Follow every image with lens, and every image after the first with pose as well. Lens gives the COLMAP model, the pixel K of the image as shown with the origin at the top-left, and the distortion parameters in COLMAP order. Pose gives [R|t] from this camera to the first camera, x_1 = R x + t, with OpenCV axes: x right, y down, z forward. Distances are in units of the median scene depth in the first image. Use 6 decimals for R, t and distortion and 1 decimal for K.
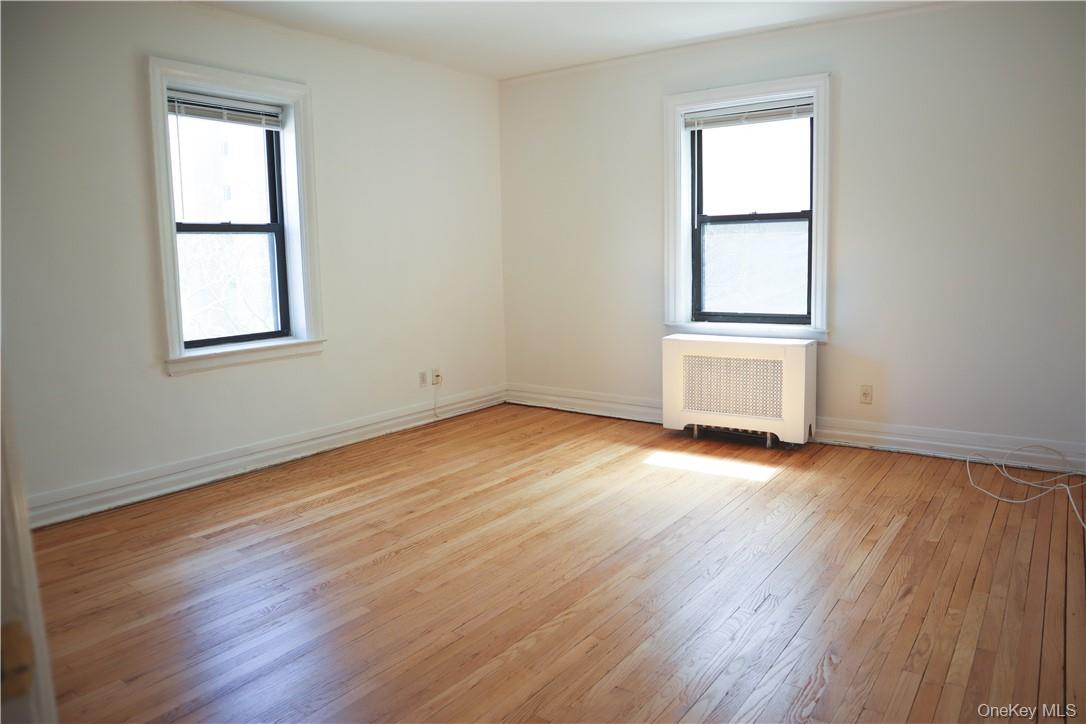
lens RADIAL K [[756.3, 0, 544.3], [0, 756.3, 353.4], [0, 0, 1]] dist [-0.101769, 0.027114]
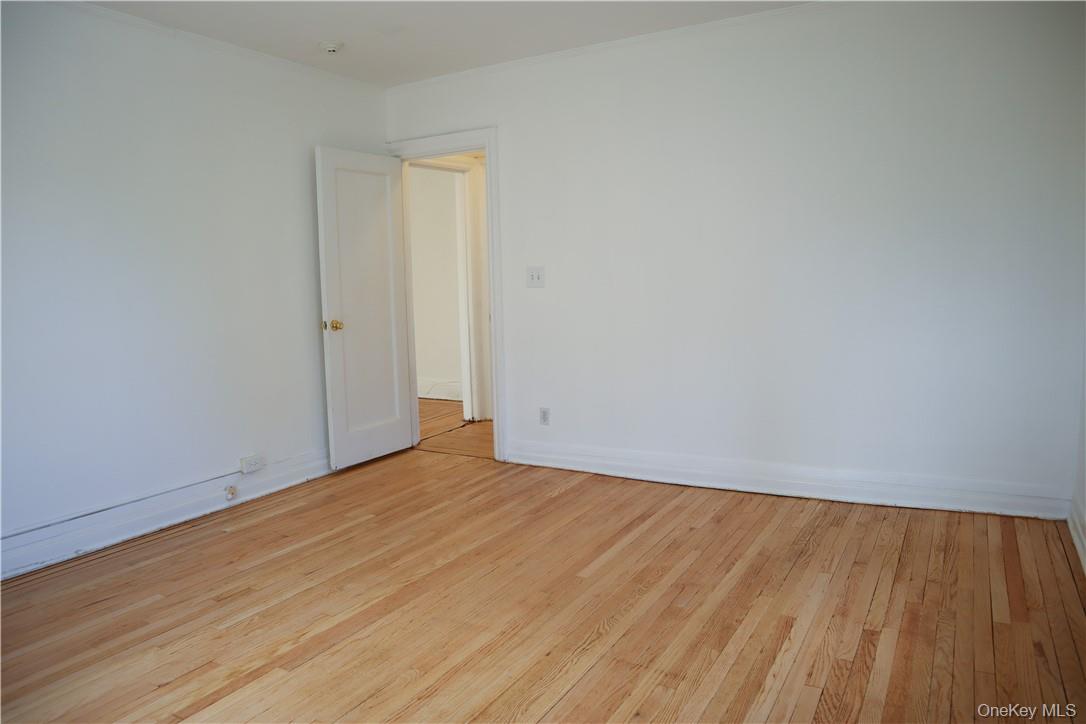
lens RADIAL K [[756.3, 0, 543.2], [0, 756.3, 362.0], [0, 0, 1]] dist [-0.101769, 0.027114]
pose [[-0.994132, 0.060648, -0.089574, -0.078955], [0.036731, 0.968108, 0.247824, -0.219727], [0.101747, 0.243080, -0.964655, 1.666003]]
